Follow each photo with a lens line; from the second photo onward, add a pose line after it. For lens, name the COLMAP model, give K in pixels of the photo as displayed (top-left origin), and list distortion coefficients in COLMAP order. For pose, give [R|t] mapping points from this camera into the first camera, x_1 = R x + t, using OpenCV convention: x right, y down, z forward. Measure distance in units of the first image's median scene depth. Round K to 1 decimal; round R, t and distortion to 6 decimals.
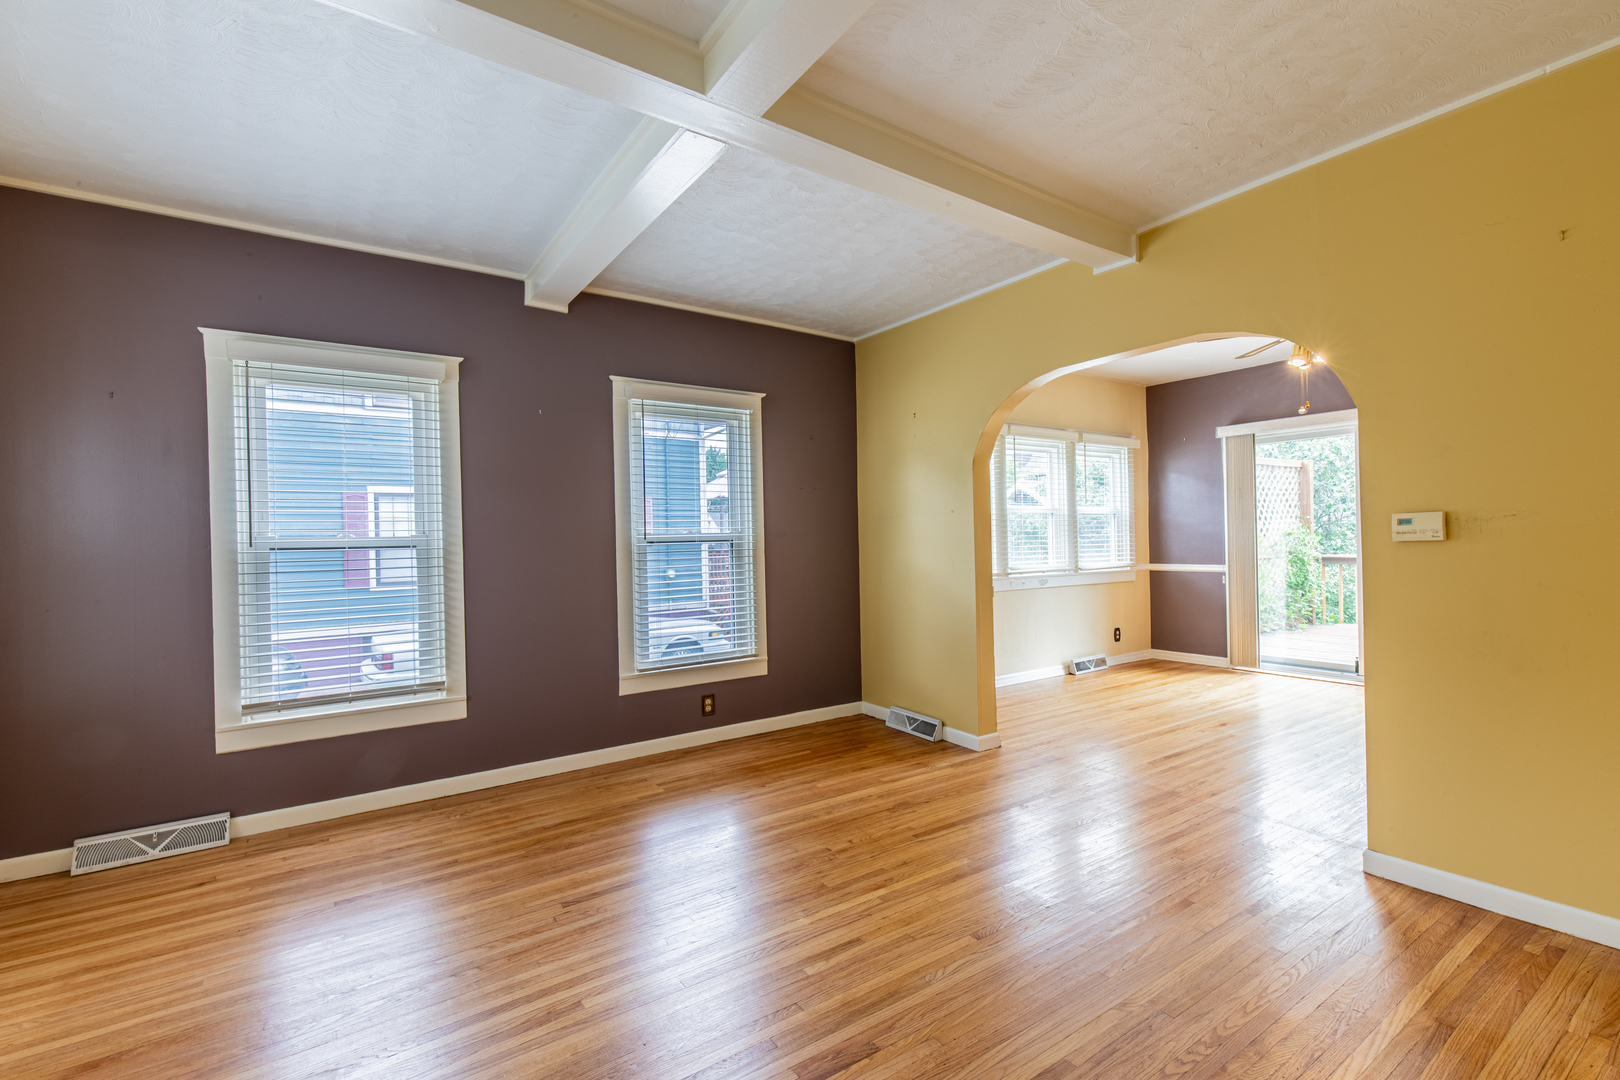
lens RADIAL K [[728.6, 0, 820.8], [0, 728.6, 537.2], [0, 0, 1]] dist [0.005887, 0.000606]
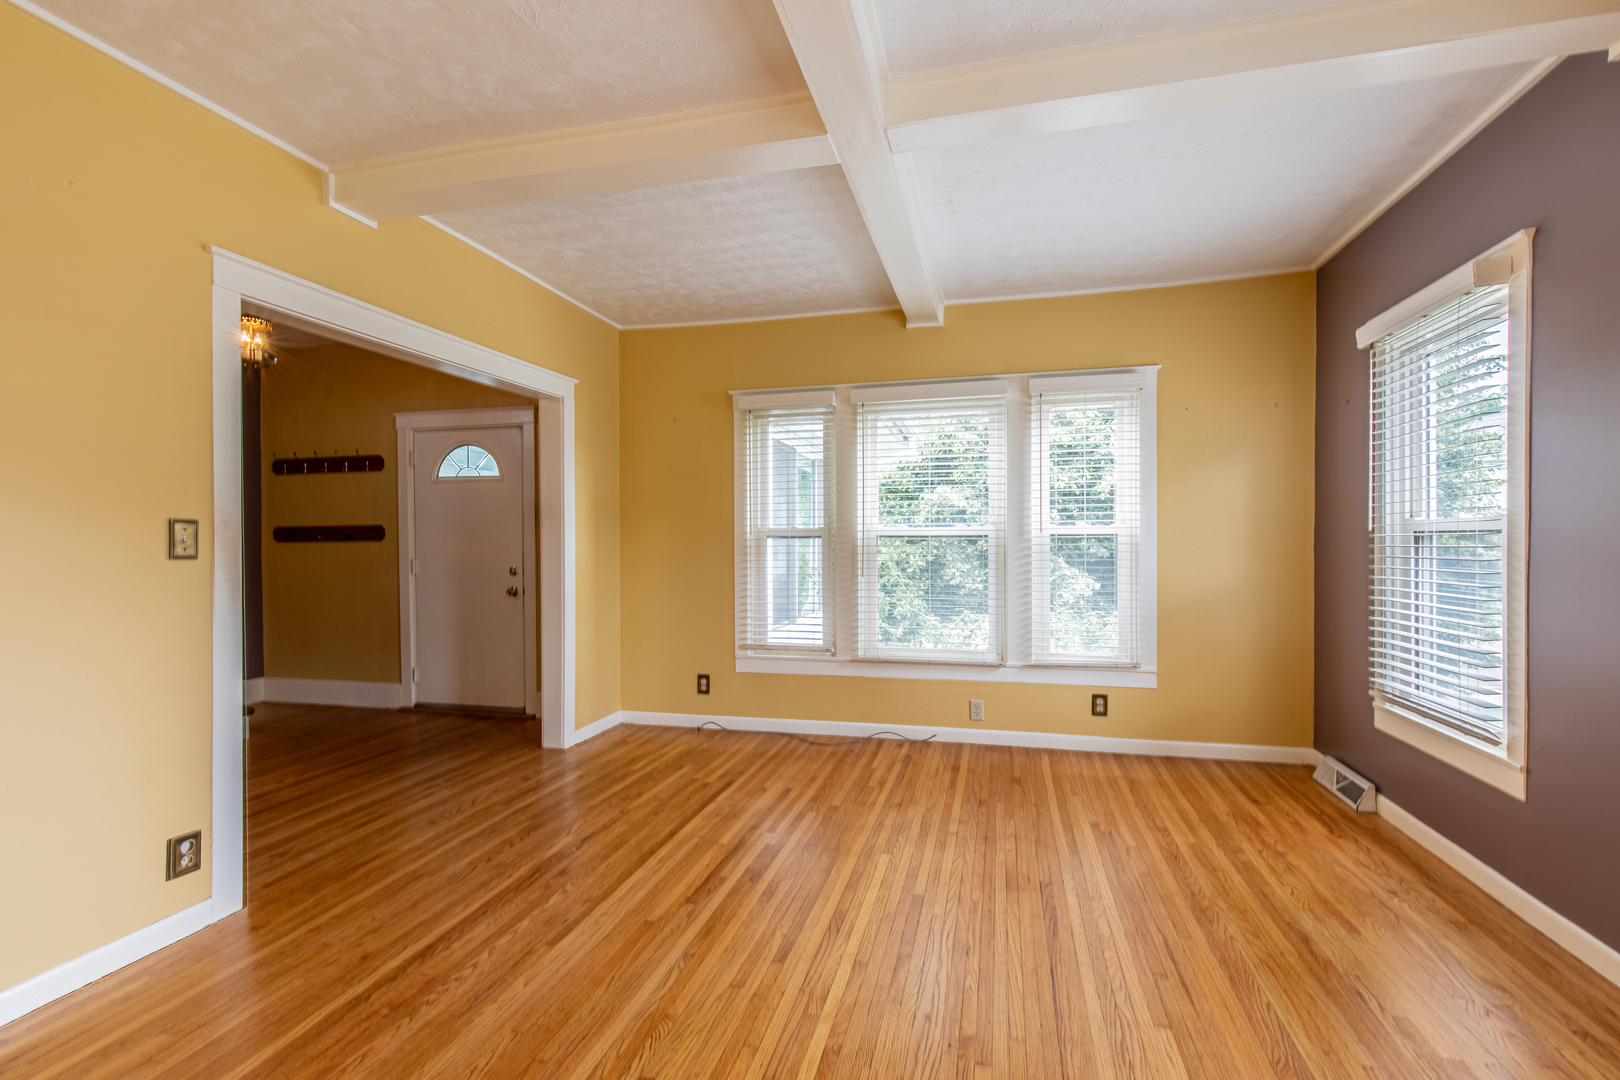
lens RADIAL K [[728.6, 0, 824.0], [0, 728.6, 550.9], [0, 0, 1]] dist [0.005887, 0.000606]
pose [[-0.740766, 0.033411, -0.670932, 0.384577], [0.022203, 0.999434, 0.025256, 0.000381], [0.671396, 0.003812, -0.741089, 1.066729]]
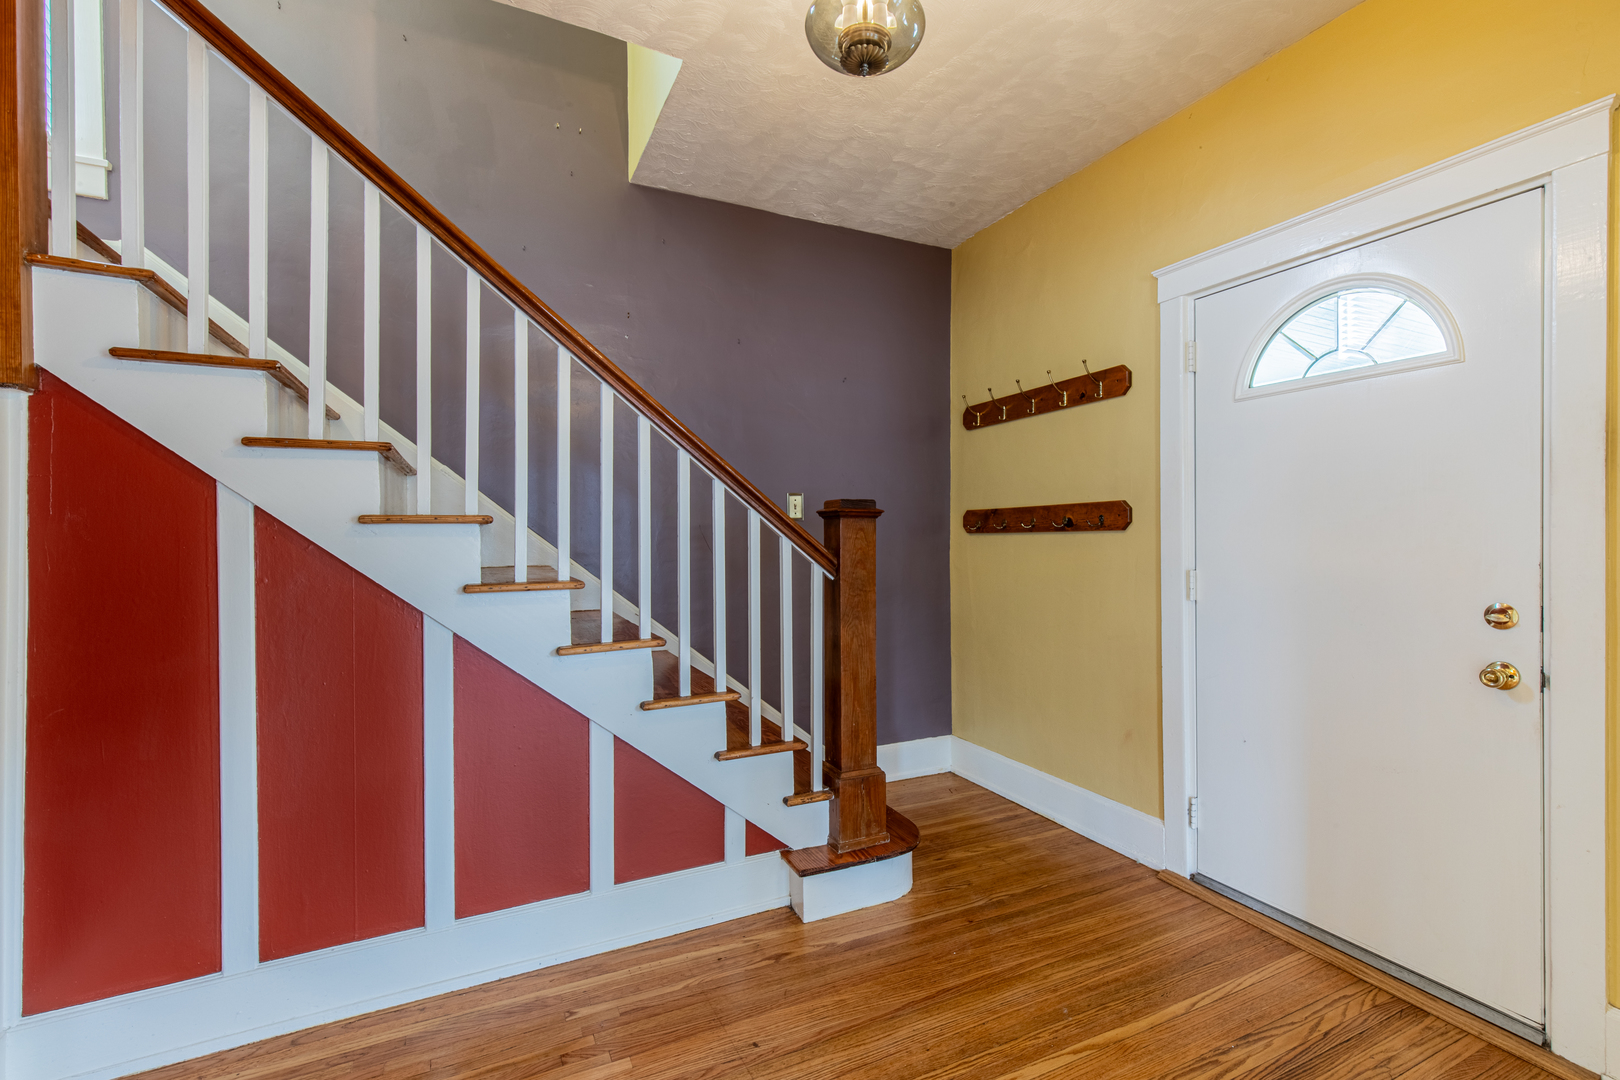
lens RADIAL K [[728.6, 0, 816.4], [0, 728.6, 543.9], [0, 0, 1]] dist [0.005887, 0.000606]
pose [[-0.988085, 0.025997, 0.151697, 0.260860], [0.026360, 0.999652, 0.000385, 0.001775], [-0.151634, 0.004380, -0.988427, 0.183935]]
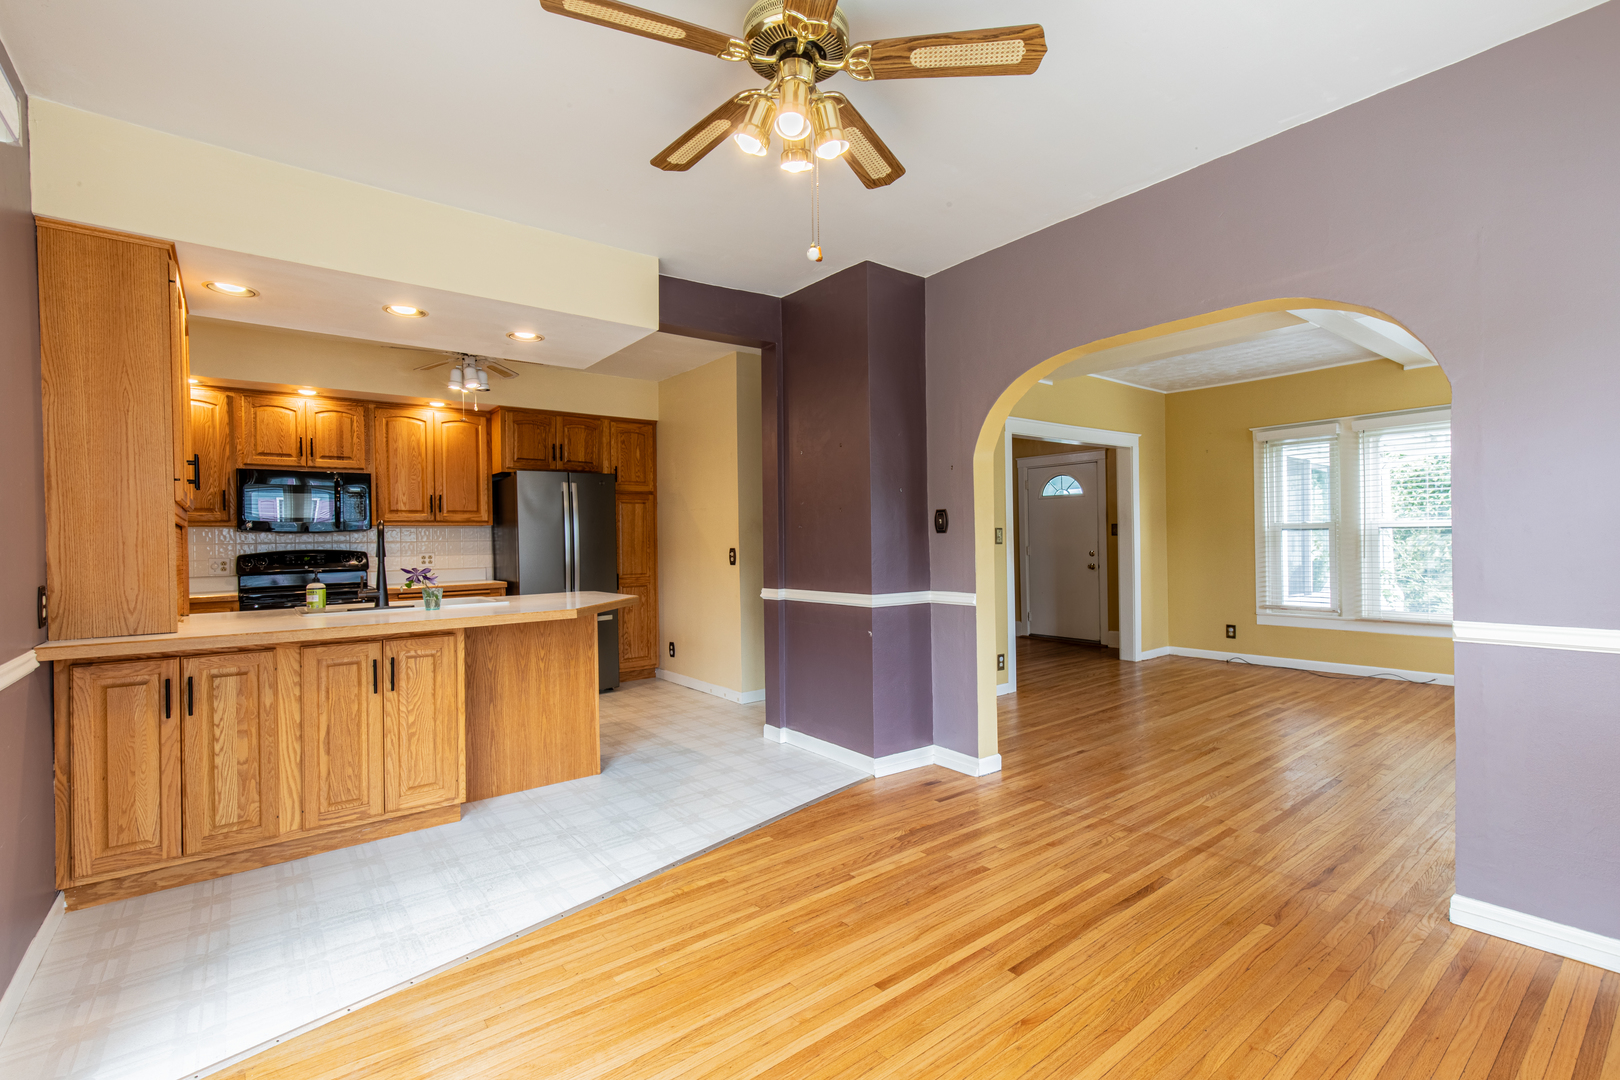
lens RADIAL K [[728.6, 0, 815.1], [0, 728.6, 538.3], [0, 0, 1]] dist [0.005887, 0.000606]
pose [[-0.996638, 0.039018, -0.072039, 0.873500], [0.039178, 0.999232, -0.000807, -0.015692], [0.071953, -0.003626, -0.997401, 1.760470]]
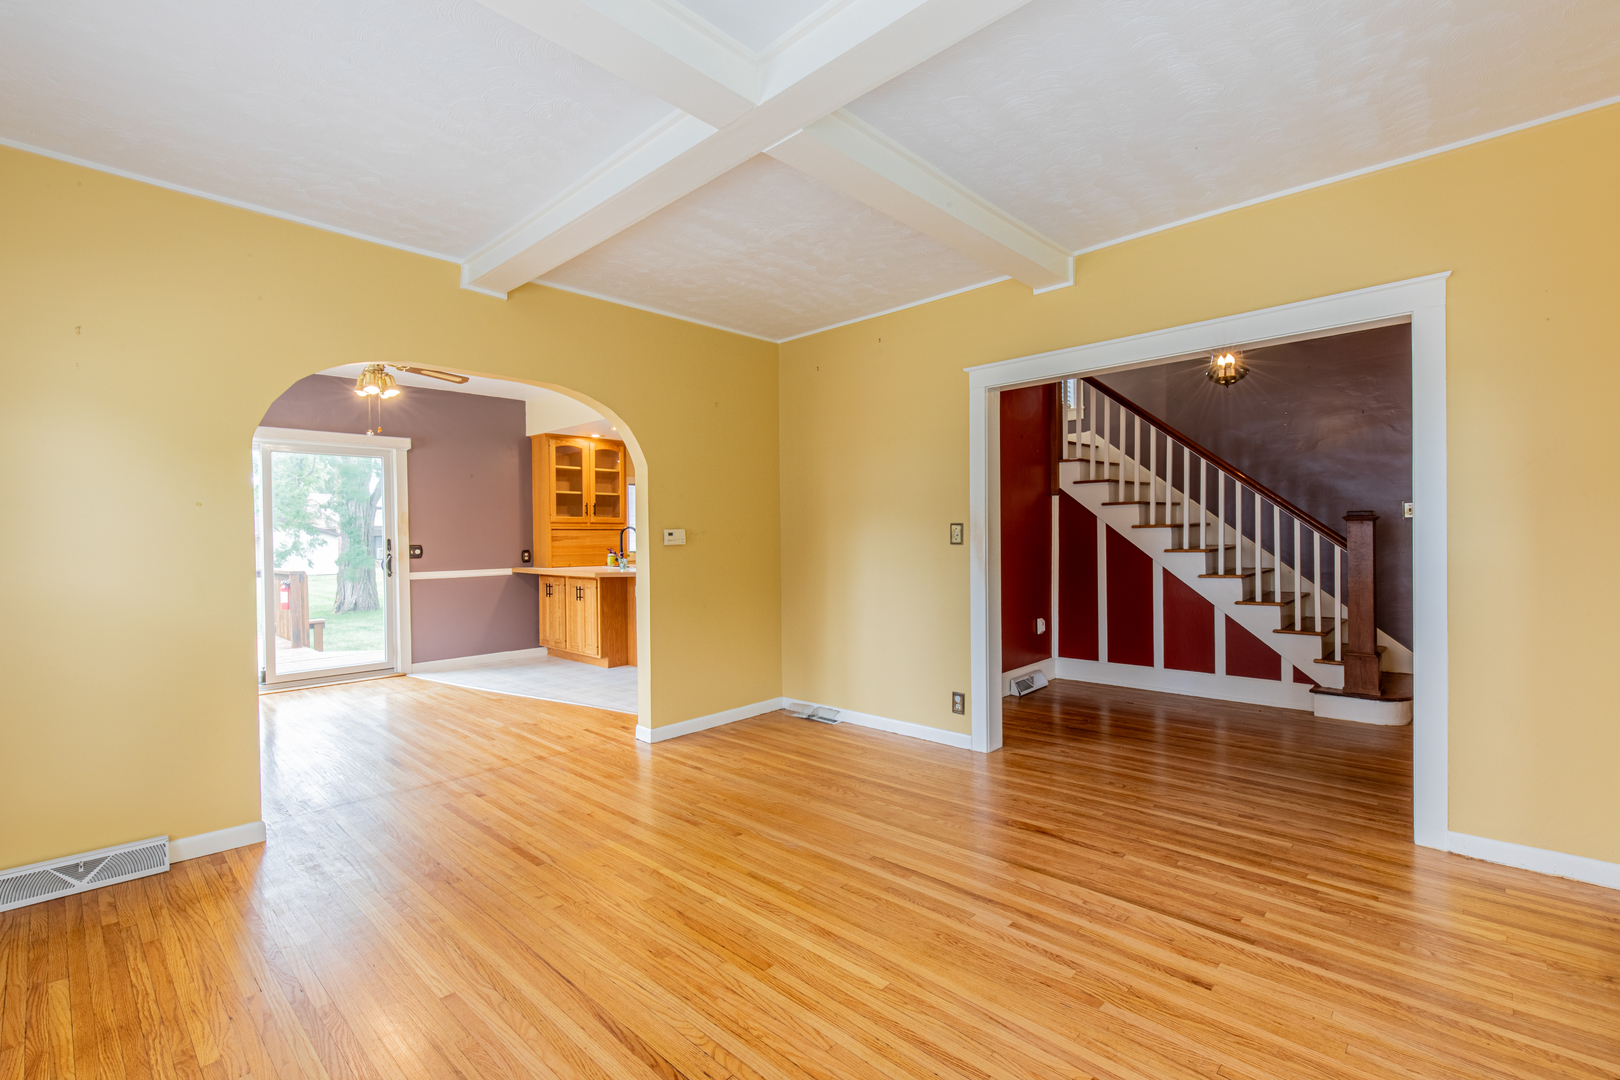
lens RADIAL K [[728.6, 0, 829.4], [0, 728.6, 541.9], [0, 0, 1]] dist [0.005887, 0.000606]
pose [[-0.221899, 0.017769, 0.974908, -0.701208], [0.015593, 0.999771, -0.014673, 0.020540], [-0.974945, 0.011946, -0.222125, 0.695699]]
